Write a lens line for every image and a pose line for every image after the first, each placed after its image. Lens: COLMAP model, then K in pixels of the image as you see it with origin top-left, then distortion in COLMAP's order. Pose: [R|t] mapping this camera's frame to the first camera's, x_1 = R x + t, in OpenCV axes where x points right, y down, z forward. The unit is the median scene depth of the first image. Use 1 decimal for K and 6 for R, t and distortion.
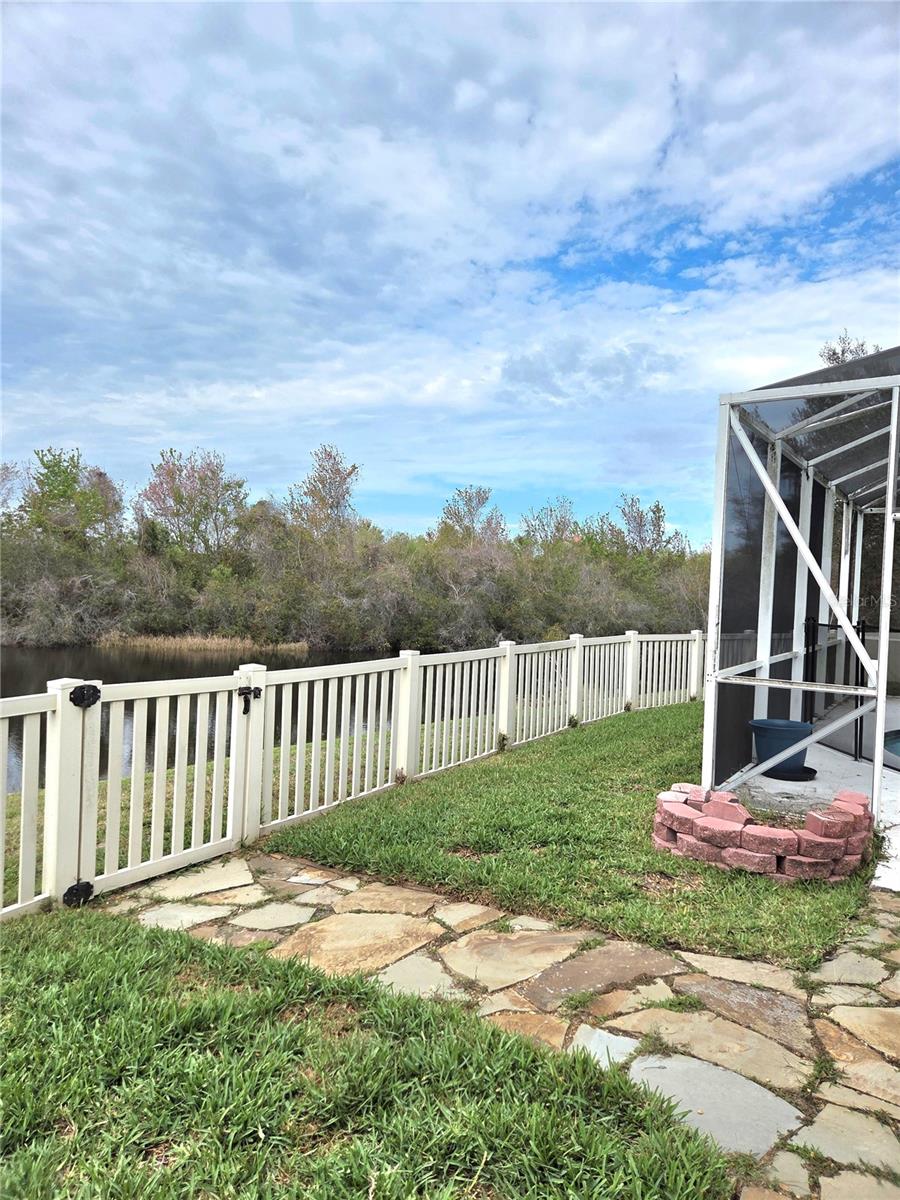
lens RADIAL K [[810.7, 0, 450.0], [0, 810.7, 600.0], [0, 0, 1]] dist [0.061648, -0.052558]
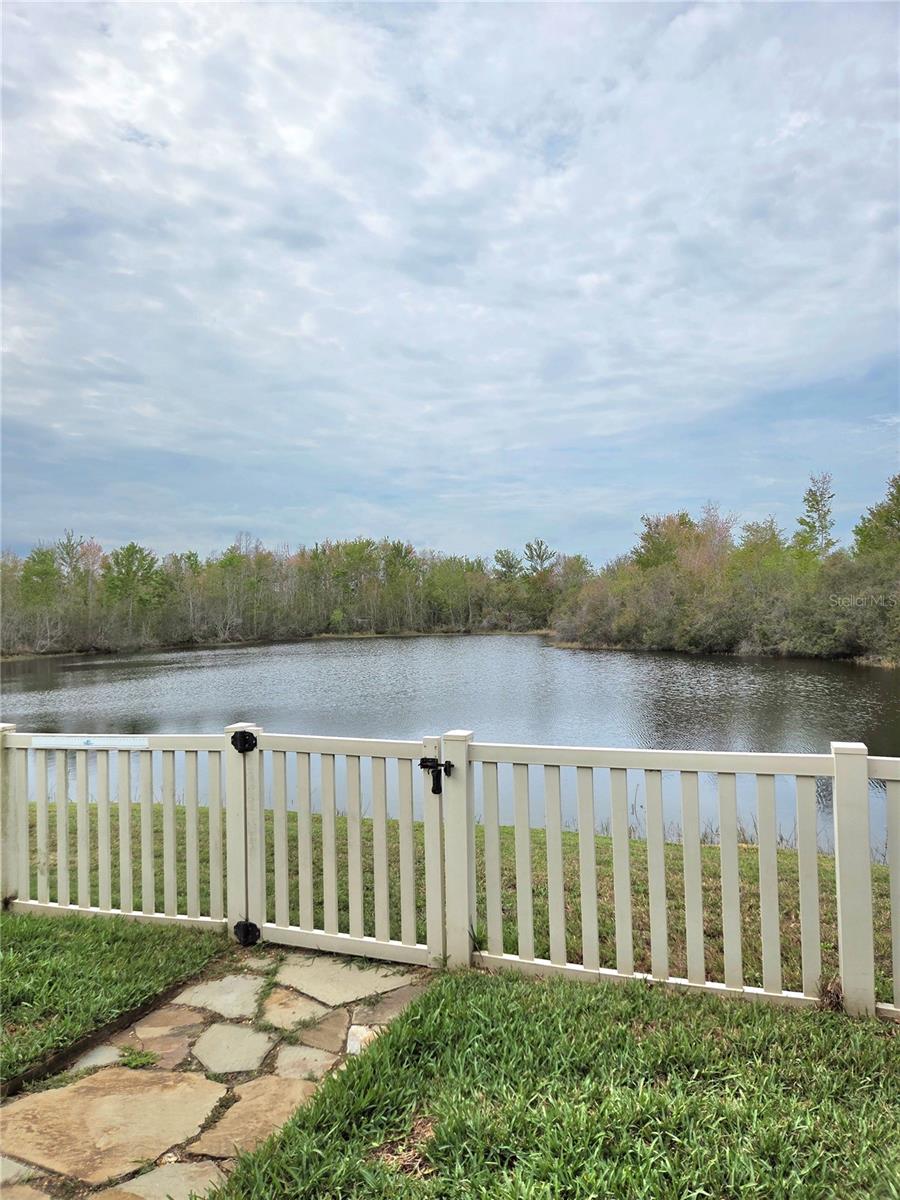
lens RADIAL K [[810.7, 0, 450.0], [0, 810.7, 600.0], [0, 0, 1]] dist [0.061648, -0.052558]
pose [[0.196228, -0.047311, -0.979416, 0.656894], [0.019247, 0.998829, -0.044392, -0.013076], [0.980369, -0.010140, 0.196909, 1.080826]]
